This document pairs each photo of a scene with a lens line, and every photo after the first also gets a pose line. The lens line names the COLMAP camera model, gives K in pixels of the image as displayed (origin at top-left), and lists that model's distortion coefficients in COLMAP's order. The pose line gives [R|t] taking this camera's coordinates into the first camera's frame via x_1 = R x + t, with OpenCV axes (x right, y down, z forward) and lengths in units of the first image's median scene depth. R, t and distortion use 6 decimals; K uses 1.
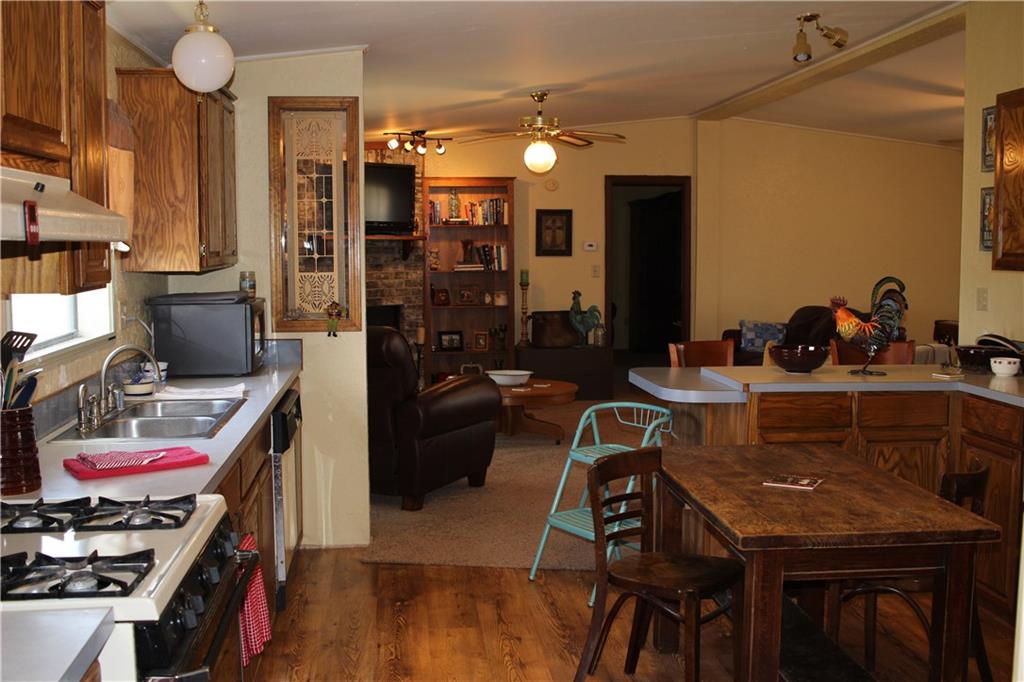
lens RADIAL K [[1134.2, 0, 512.0], [0, 1134.2, 341.0], [0, 0, 1]] dist [-0.089992, 0.033747]
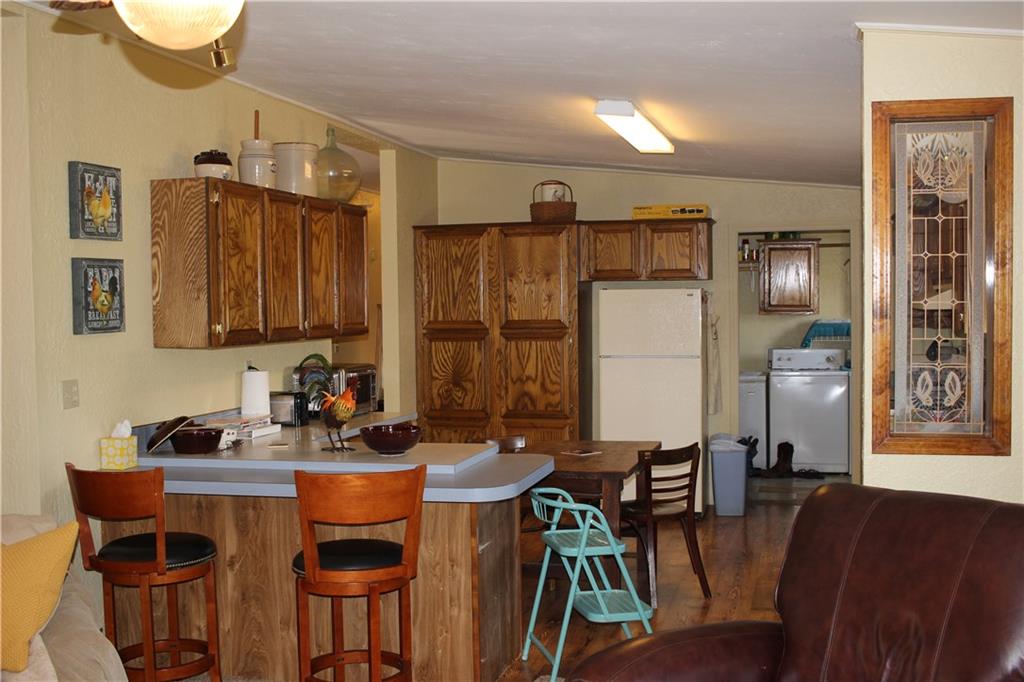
lens RADIAL K [[1134.2, 0, 512.0], [0, 1134.2, 341.0], [0, 0, 1]] dist [-0.089992, 0.033747]
pose [[-0.930659, -0.006246, 0.365835, -0.179557], [0.040226, 0.992047, 0.119269, -0.164557], [-0.363671, 0.125714, -0.923006, 1.678532]]
